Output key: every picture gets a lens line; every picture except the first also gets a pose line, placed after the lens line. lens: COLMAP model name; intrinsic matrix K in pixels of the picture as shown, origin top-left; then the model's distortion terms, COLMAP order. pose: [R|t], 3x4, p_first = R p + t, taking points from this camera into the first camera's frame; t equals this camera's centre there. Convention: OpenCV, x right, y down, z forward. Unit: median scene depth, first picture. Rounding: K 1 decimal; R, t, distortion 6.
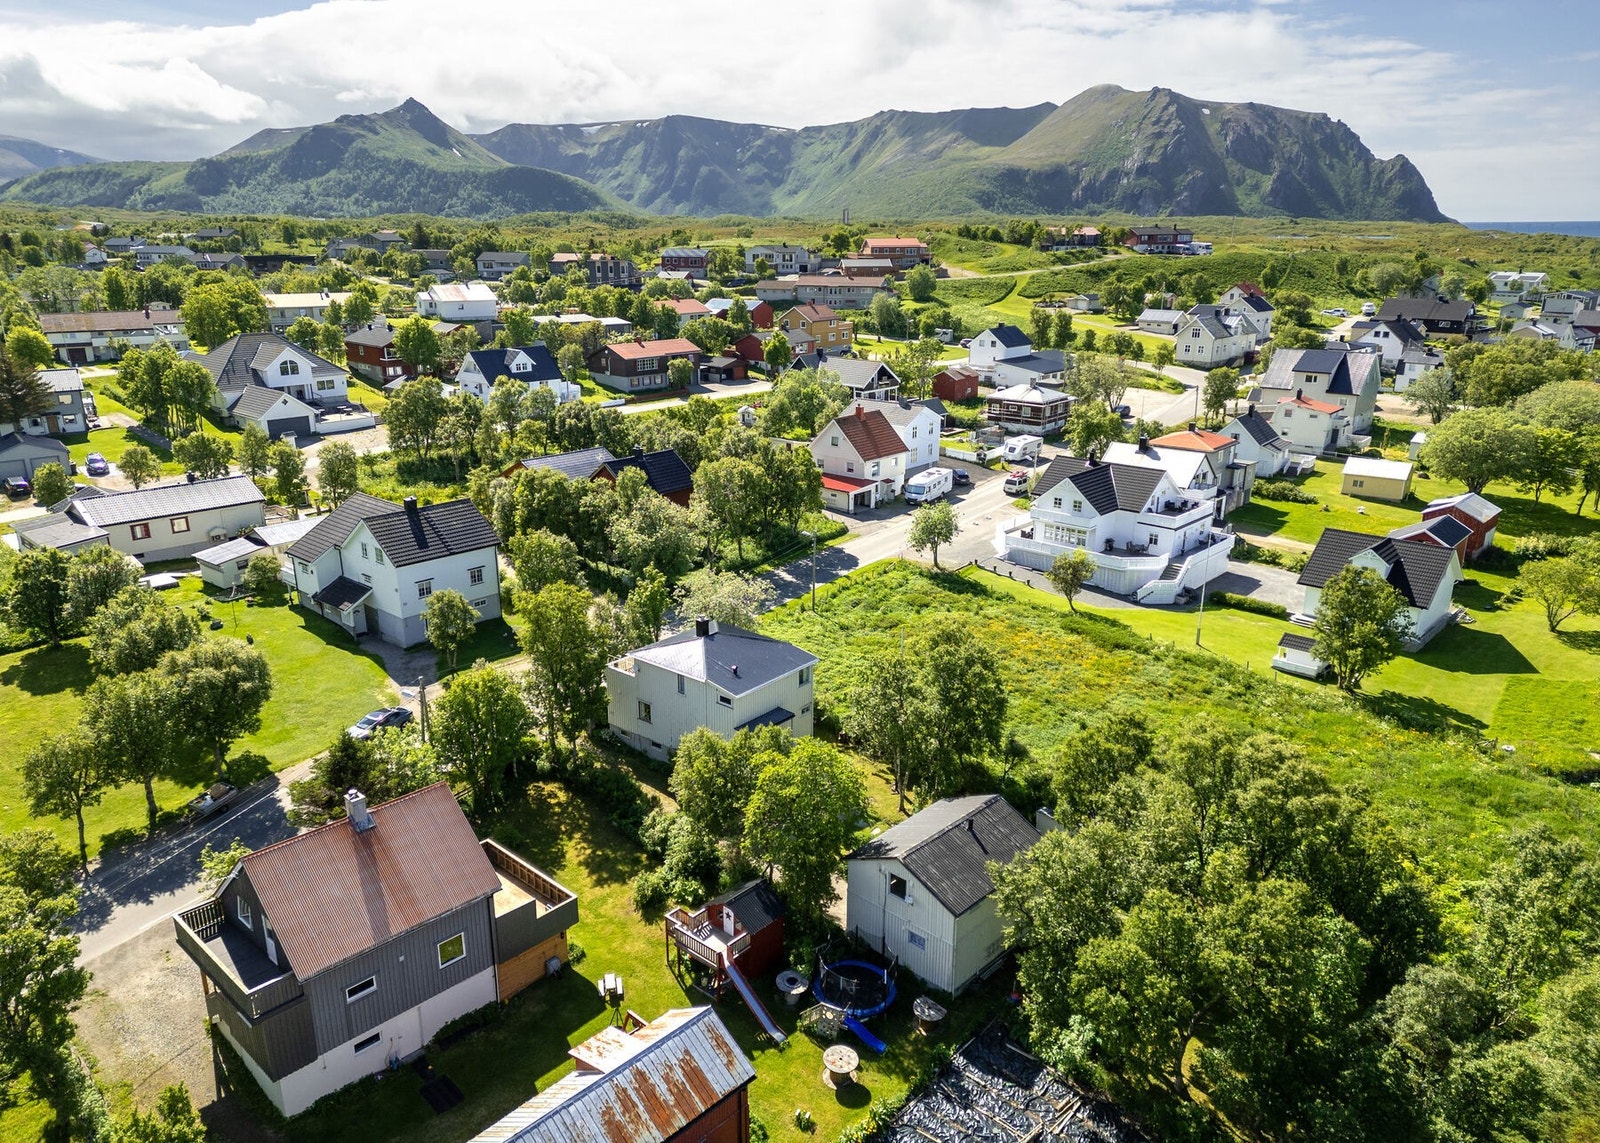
lens RADIAL K [[1113.8, 0, 783.5], [0, 1113.8, 570.7], [0, 0, 1]] dist [0.036410, -0.030837]
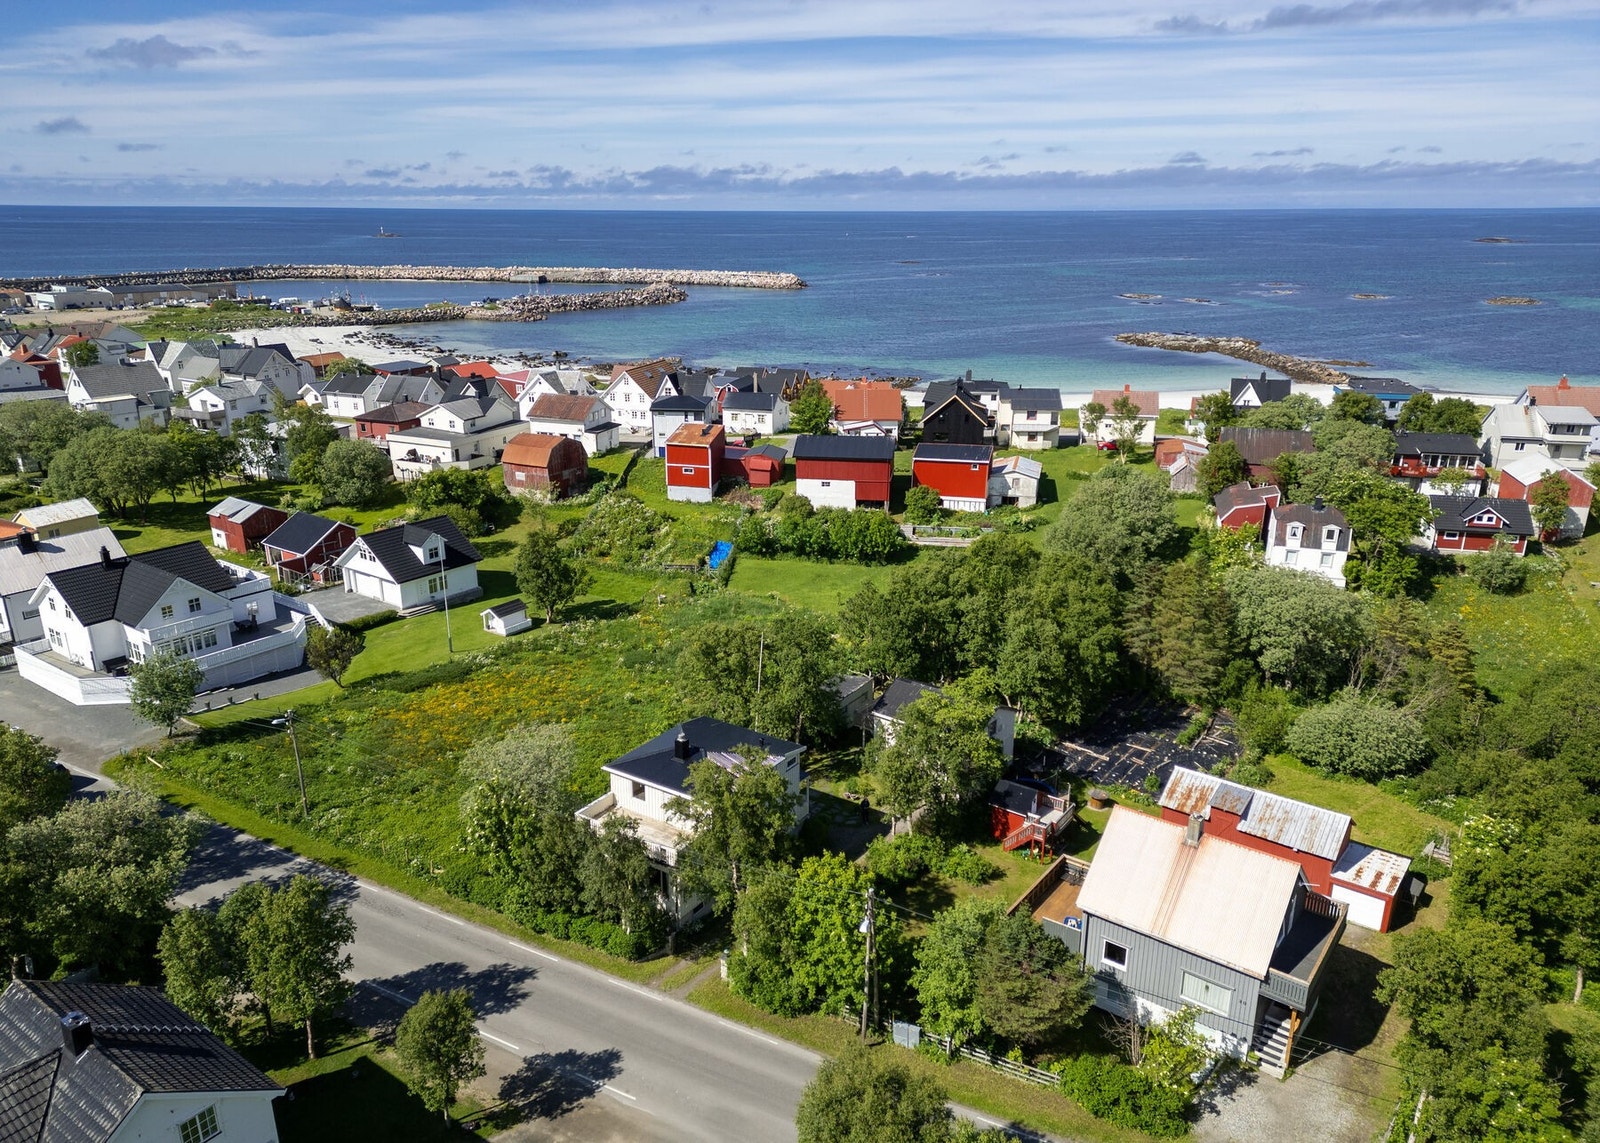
lens RADIAL K [[1107.7, 0, 795.8], [0, 1107.7, 613.3], [0, 0, 1]] dist [0.043981, -0.035048]
pose [[-0.126816, -0.331962, 0.934729, -0.210871], [0.286285, 0.889988, 0.354913, -0.080640], [-0.949715, 0.312607, -0.017829, 0.216996]]
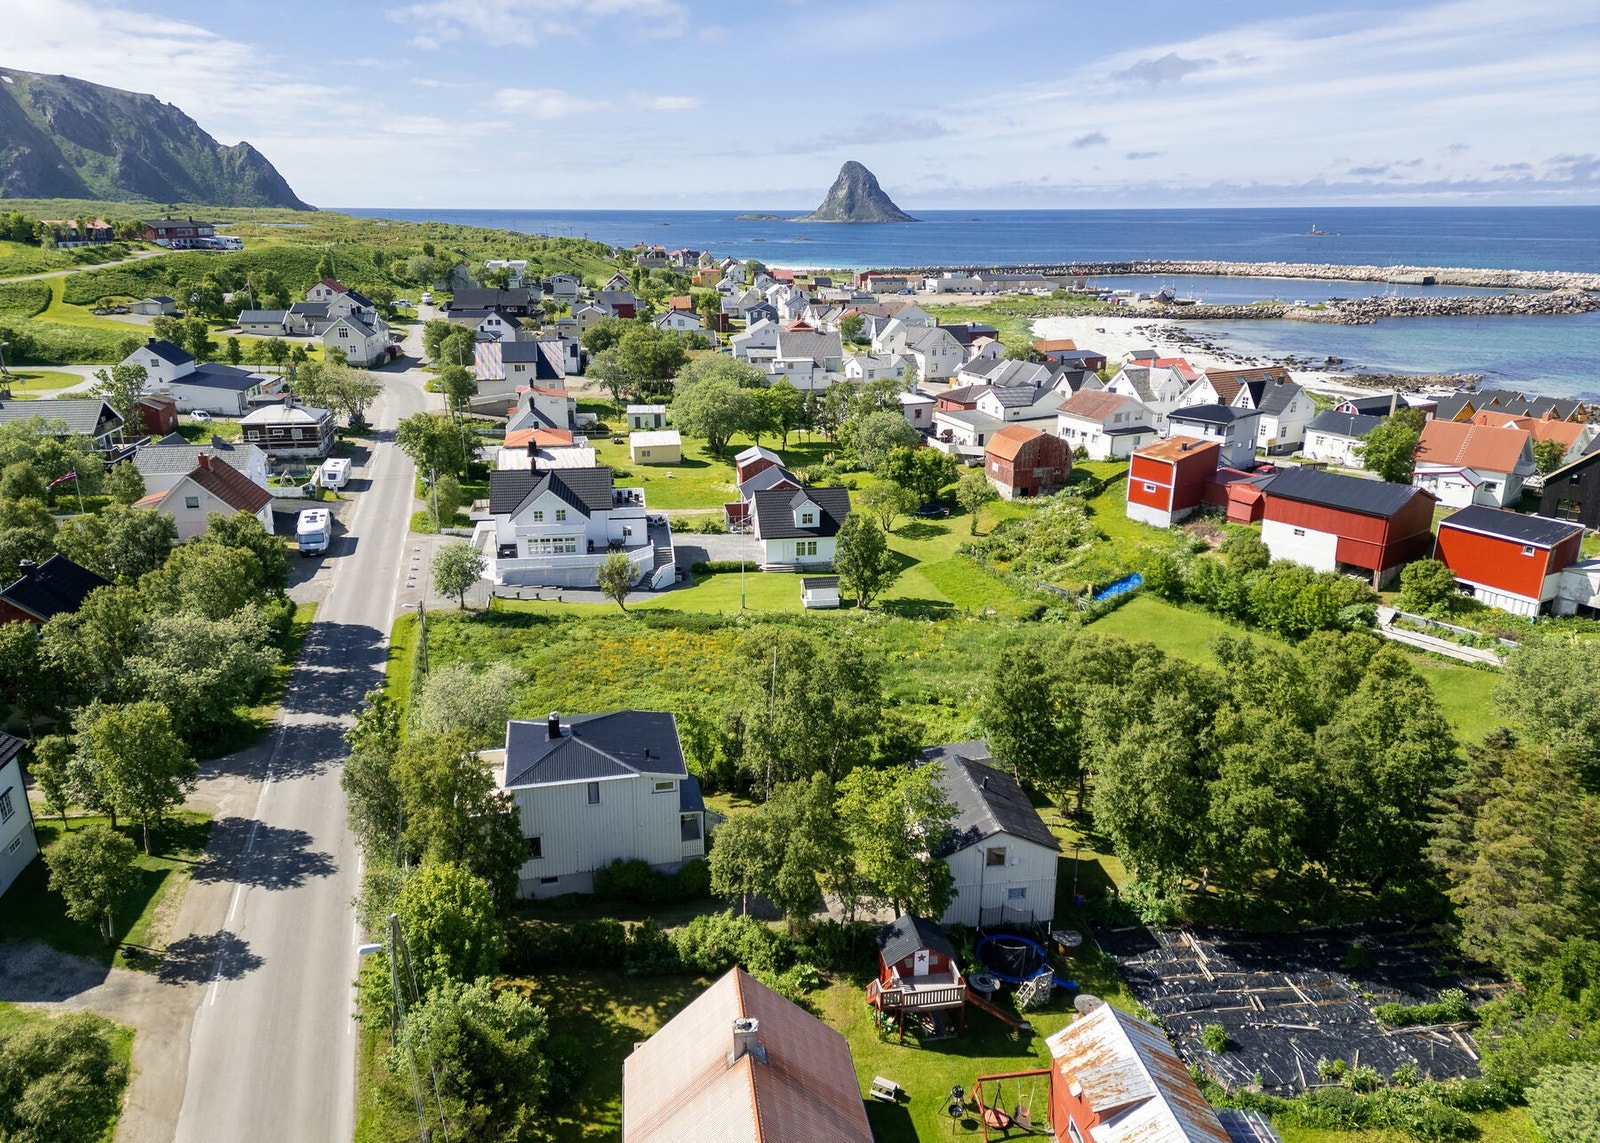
lens RADIAL K [[1113.8, 0, 783.5], [0, 1113.8, 570.7], [0, 0, 1]] dist [0.036410, -0.030837]
pose [[0.615417, -0.237870, 0.751452, -0.140482], [0.228823, 0.966234, 0.118458, -0.030424], [-0.754256, 0.099048, 0.649067, 0.072773]]
